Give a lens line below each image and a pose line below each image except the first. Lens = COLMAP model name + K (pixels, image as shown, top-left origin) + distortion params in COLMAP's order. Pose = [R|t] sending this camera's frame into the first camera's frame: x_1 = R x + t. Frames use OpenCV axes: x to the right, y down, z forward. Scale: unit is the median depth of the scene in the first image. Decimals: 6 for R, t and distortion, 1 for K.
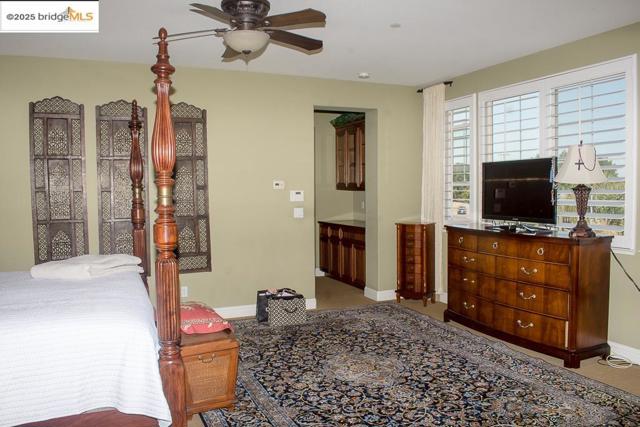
lens RADIAL K [[495.8, 0, 320.6], [0, 495.8, 213.3], [0, 0, 1]] dist [-0.097352, 0.002917]
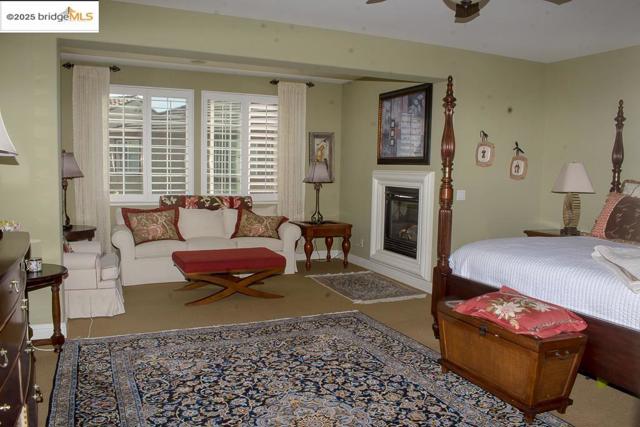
lens RADIAL K [[495.8, 0, 319.3], [0, 495.8, 214.0], [0, 0, 1]] dist [-0.097352, 0.002917]
pose [[-0.999932, -0.011379, -0.002682, 0.096981], [-0.011645, 0.989609, 0.143315, -0.091320], [0.001023, 0.143336, -0.989674, 1.888114]]
